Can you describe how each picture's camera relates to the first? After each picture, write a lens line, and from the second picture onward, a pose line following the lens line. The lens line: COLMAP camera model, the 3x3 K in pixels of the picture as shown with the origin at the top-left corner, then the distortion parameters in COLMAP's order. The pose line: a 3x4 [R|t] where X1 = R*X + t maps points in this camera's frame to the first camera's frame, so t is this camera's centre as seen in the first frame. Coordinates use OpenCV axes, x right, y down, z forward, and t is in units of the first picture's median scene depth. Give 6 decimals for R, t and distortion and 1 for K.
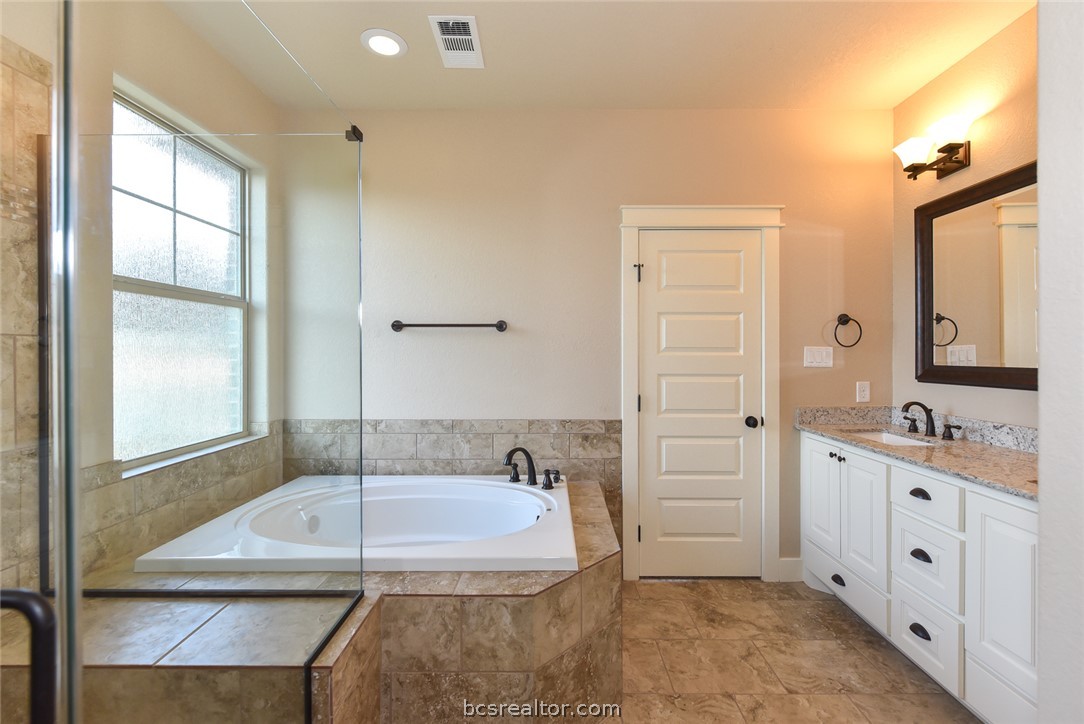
lens RADIAL K [[468.8, 0, 543.7], [0, 468.8, 356.3], [0, 0, 1]] dist [0.001650, 0.000141]
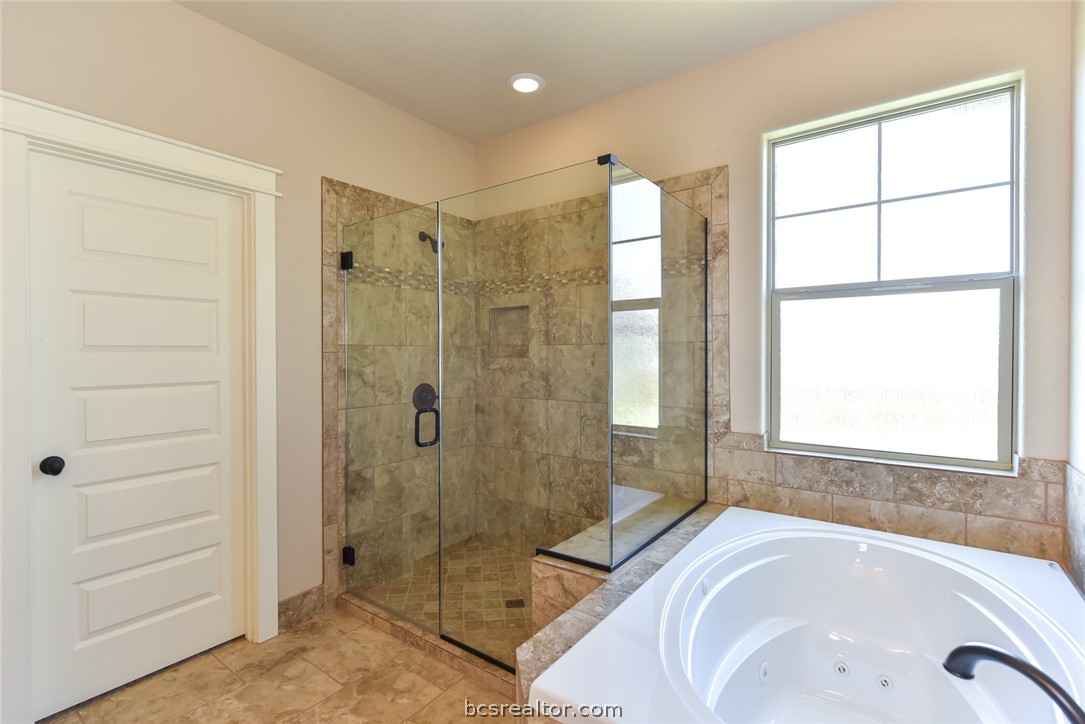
lens RADIAL K [[495.8, 0, 546.2], [0, 495.8, 357.3], [0, 0, 1]] dist [-0.001471, -0.000136]
pose [[-0.594494, 0.003463, -0.804092, 0.432342], [-0.004642, 0.999959, 0.007738, 0.000024], [0.804086, 0.008333, -0.594454, 1.064602]]
